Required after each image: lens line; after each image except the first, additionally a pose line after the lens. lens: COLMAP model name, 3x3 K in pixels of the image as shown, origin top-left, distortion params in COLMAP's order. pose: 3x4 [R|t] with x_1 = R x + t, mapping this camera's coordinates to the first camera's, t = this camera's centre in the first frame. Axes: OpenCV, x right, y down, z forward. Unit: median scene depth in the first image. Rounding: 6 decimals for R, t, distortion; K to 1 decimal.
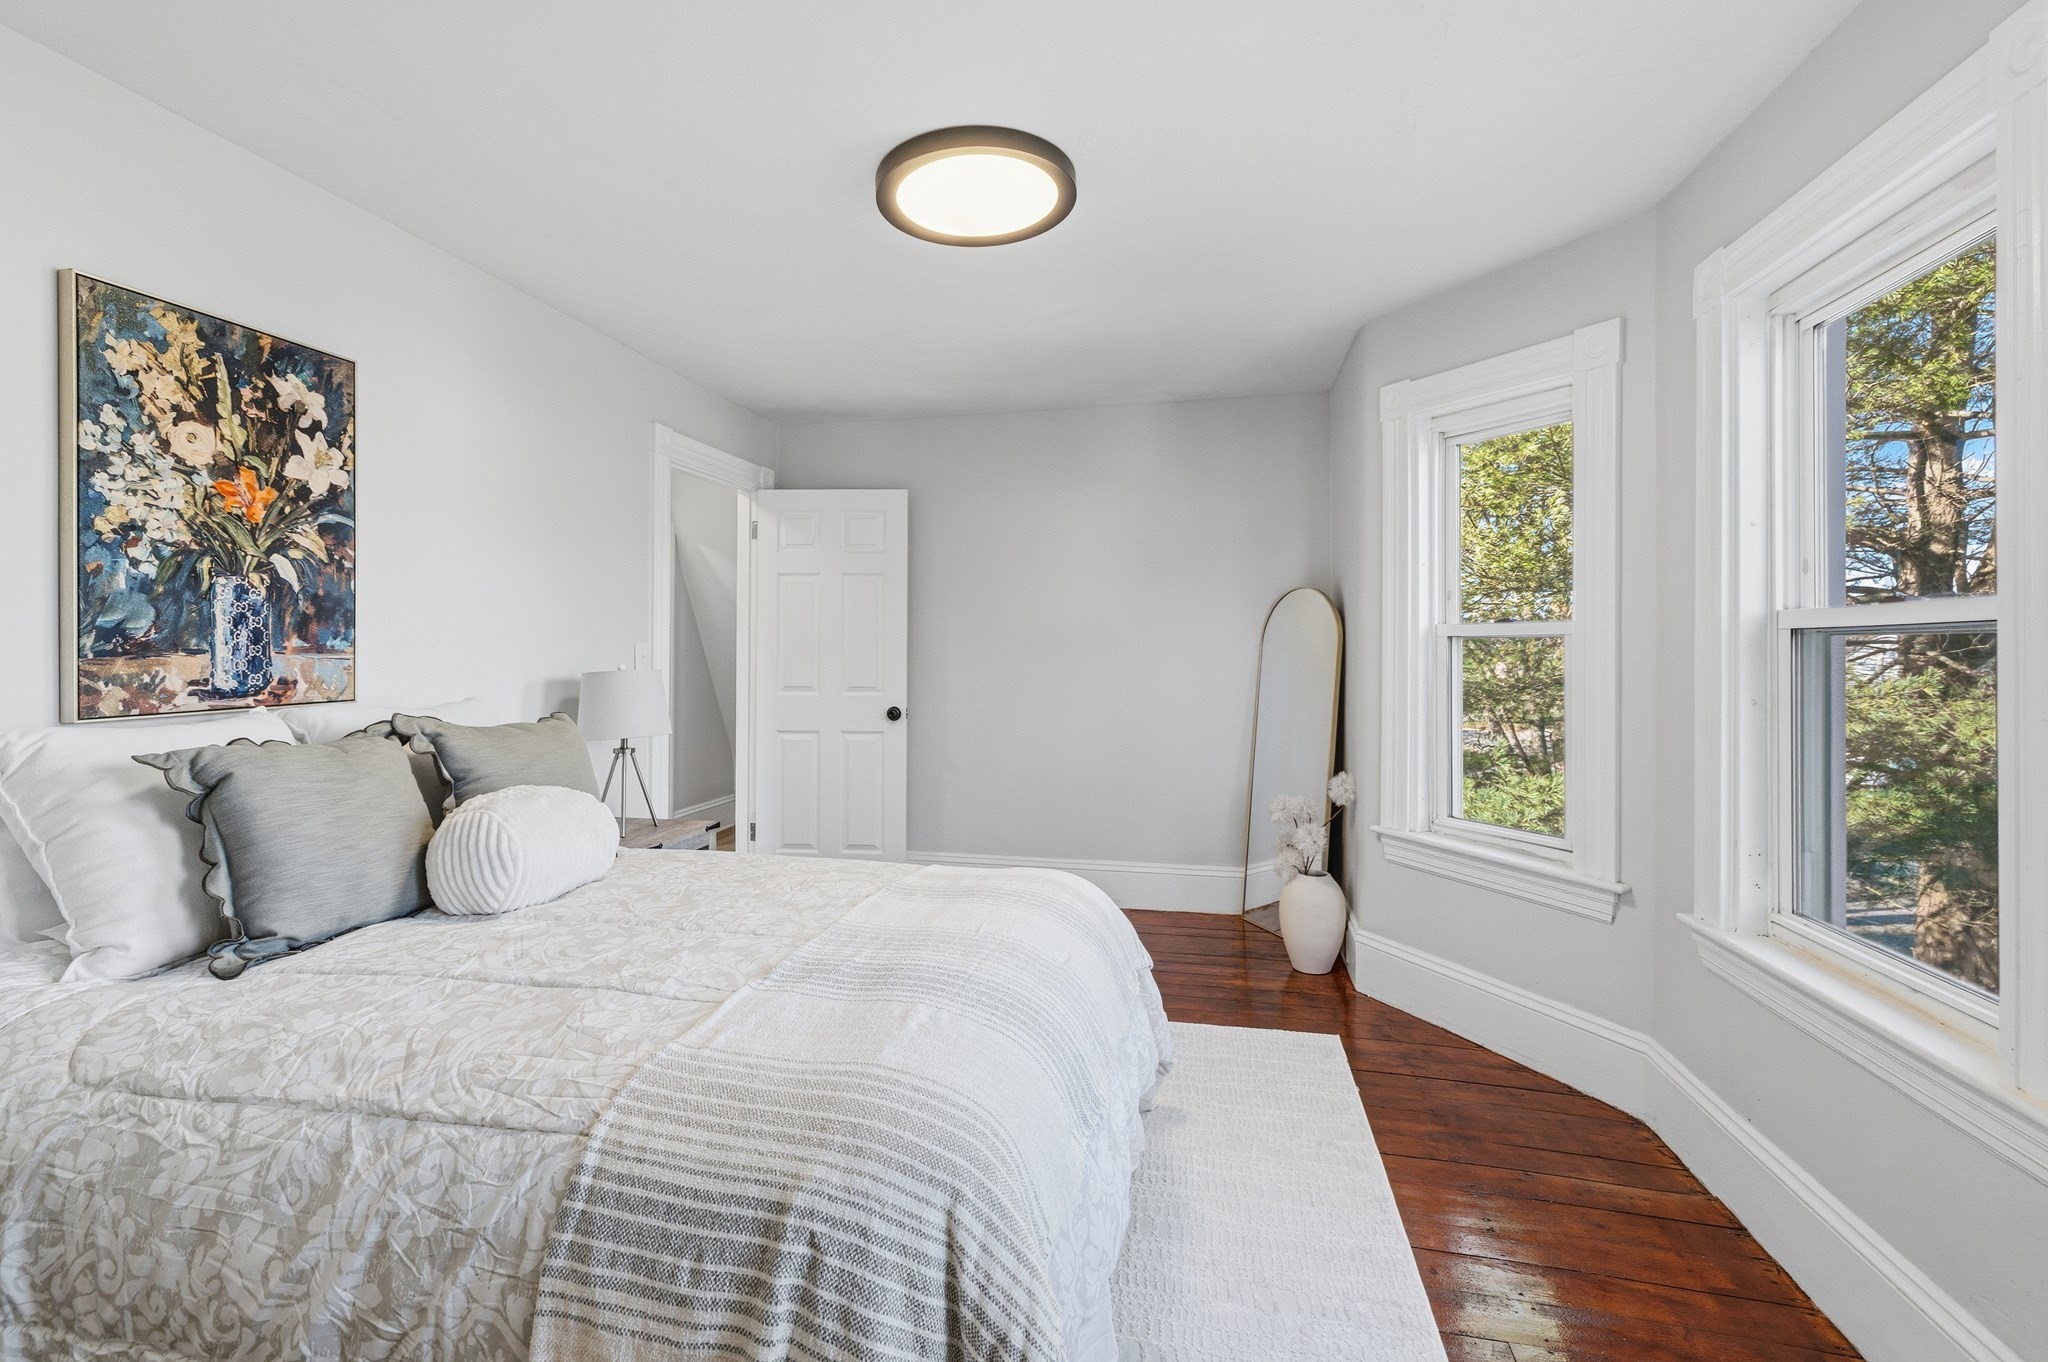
lens RADIAL K [[871.8, 0, 1013.6], [0, 871.8, 641.7], [0, 0, 1]] dist [0.002992, 0.000551]
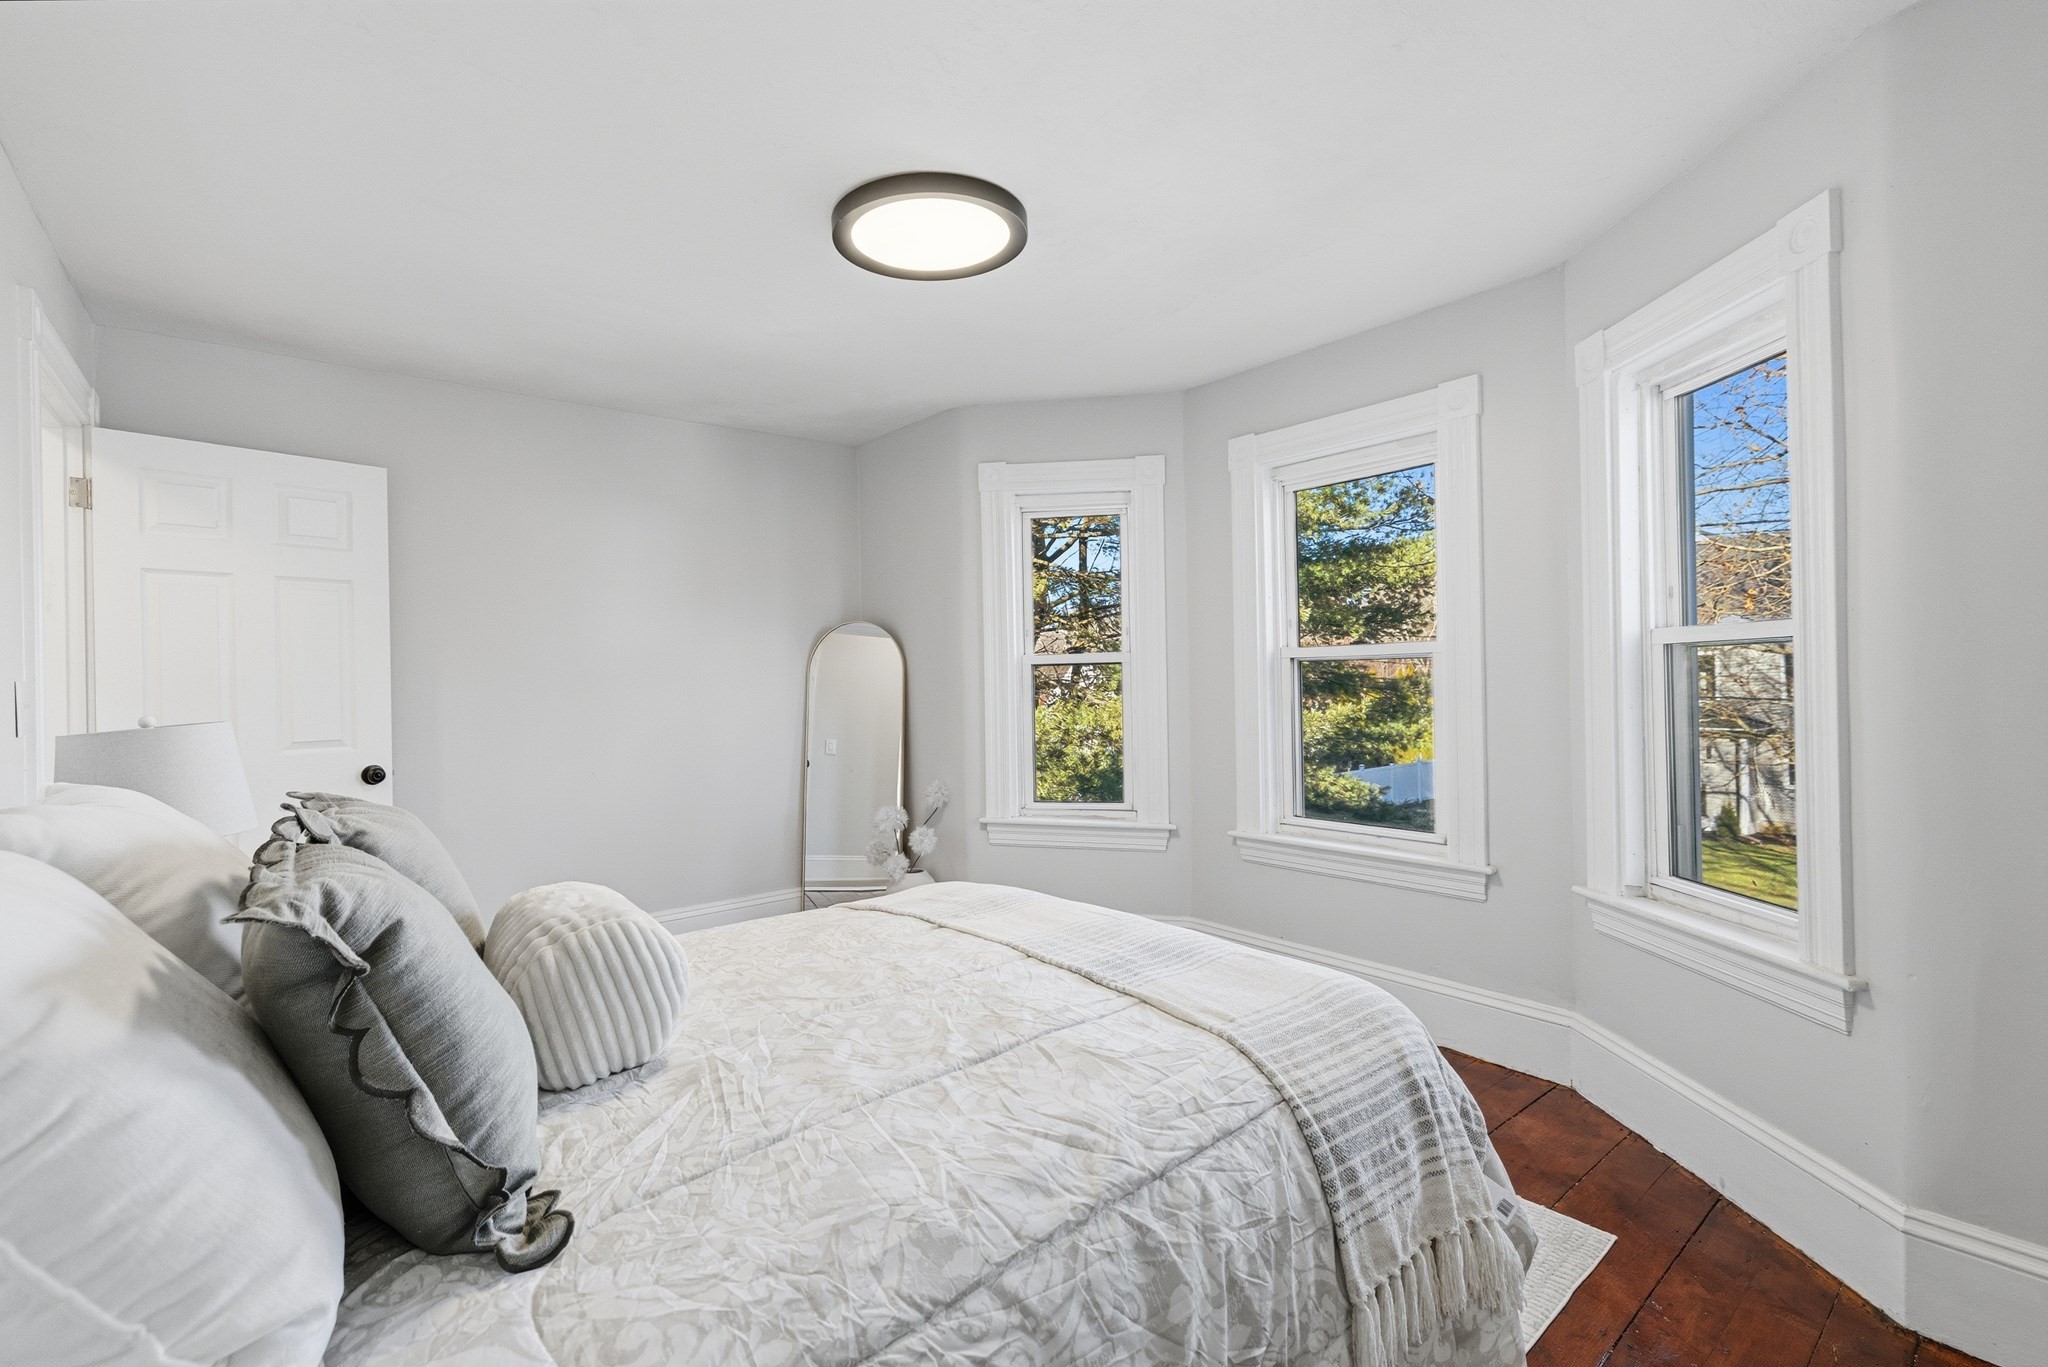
lens RADIAL K [[881.7, 0, 997.5], [0, 881.7, 667.8], [0, 0, 1]] dist [0.001521, 0.000482]
pose [[0.632314, -0.005487, 0.774692, -1.476378], [0.011364, 0.999933, -0.002193, 0.004158], [-0.774628, 0.010190, 0.632334, 0.517388]]
